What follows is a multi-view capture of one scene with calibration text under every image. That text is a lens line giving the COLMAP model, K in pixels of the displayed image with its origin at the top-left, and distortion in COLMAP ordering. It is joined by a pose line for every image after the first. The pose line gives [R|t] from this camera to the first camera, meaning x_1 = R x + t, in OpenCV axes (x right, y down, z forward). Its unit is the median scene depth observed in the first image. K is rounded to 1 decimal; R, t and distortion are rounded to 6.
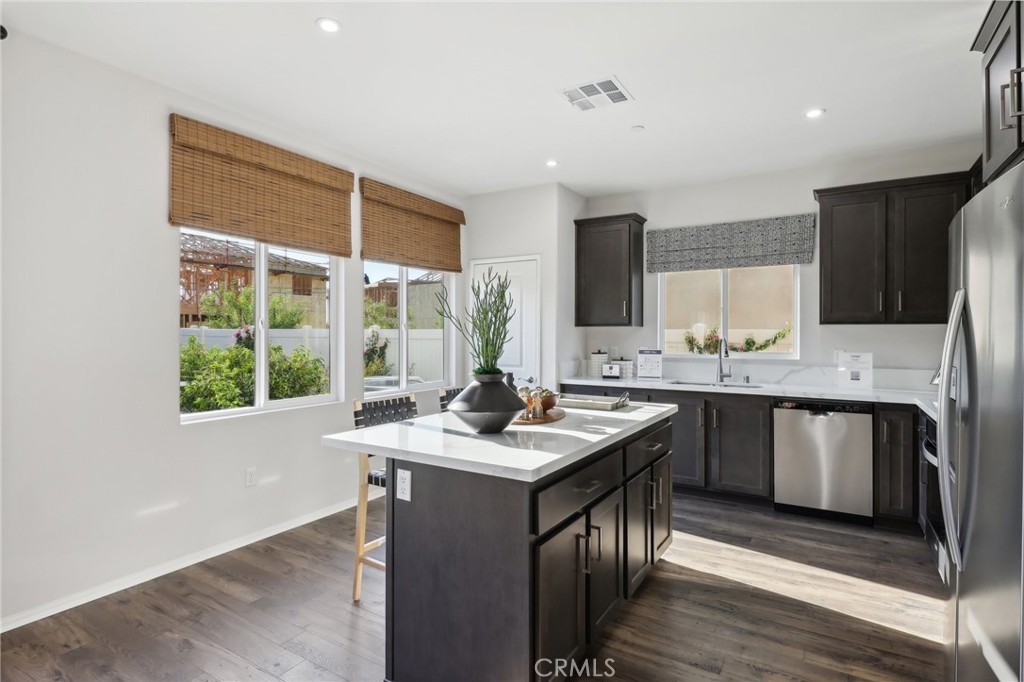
lens RADIAL K [[520.6, 0, 507.8], [0, 520.6, 336.2], [0, 0, 1]] dist [0.003338, -0.003211]
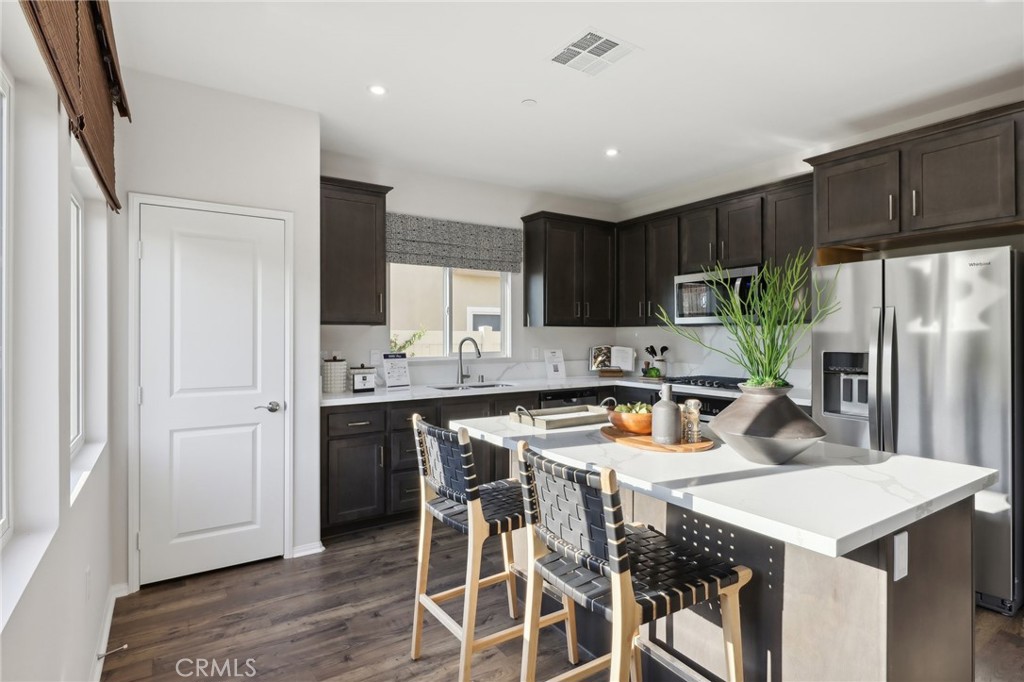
lens RADIAL K [[520.6, 0, 507.8], [0, 520.6, 336.2], [0, 0, 1]] dist [0.003338, -0.003211]
pose [[0.422453, -0.003216, 0.906379, -0.460038], [0.006493, 0.999979, 0.000522, -0.001206], [-0.906362, 0.005664, 0.422465, 0.528549]]
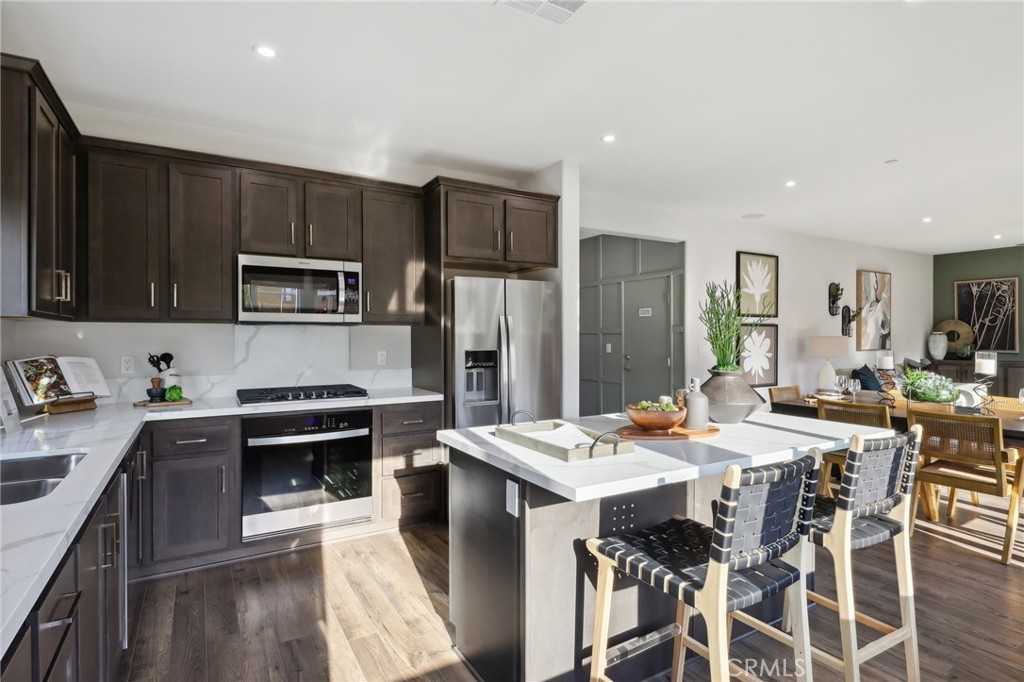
lens RADIAL K [[520.6, 0, 507.8], [0, 520.6, 336.2], [0, 0, 1]] dist [0.003338, -0.003211]
pose [[-0.886248, 0.000486, 0.463210, -0.072502], [0.002345, 0.999991, 0.003437, -0.002360], [-0.463204, 0.004132, -0.886242, 1.140193]]
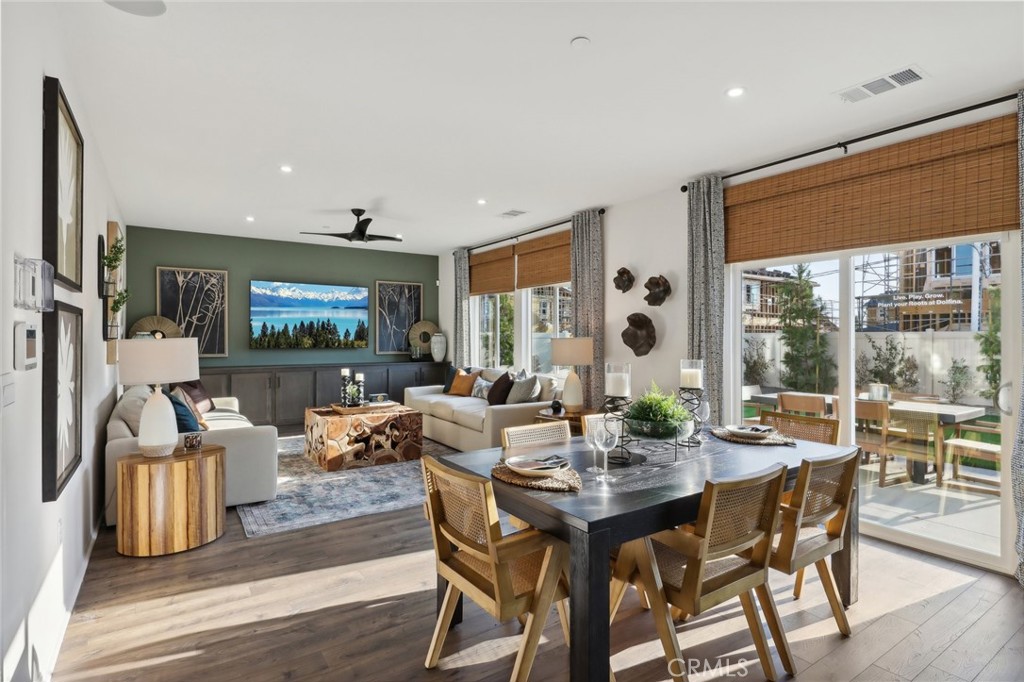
lens RADIAL K [[520.6, 0, 507.8], [0, 520.6, 336.2], [0, 0, 1]] dist [0.003338, -0.003211]
pose [[-0.414267, -0.001711, -0.910154, 0.304249], [-0.005055, 0.999987, 0.000421, -0.001498], [0.910141, 0.004775, -0.414271, 0.125449]]
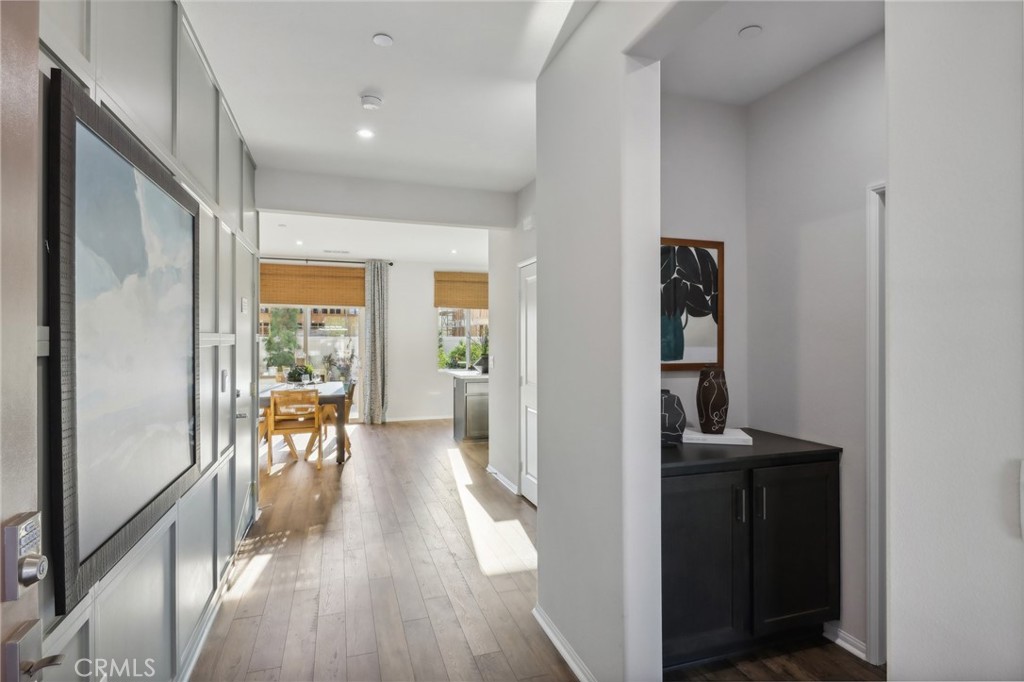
lens RADIAL K [[520.6, 0, 507.8], [0, 520.6, 336.2], [0, 0, 1]] dist [0.003338, -0.003211]
pose [[0.768307, -0.002178, -0.640078, 1.135385], [-0.003603, 0.999964, -0.007727, -0.014019], [0.640071, 0.008243, 0.768271, -0.742585]]
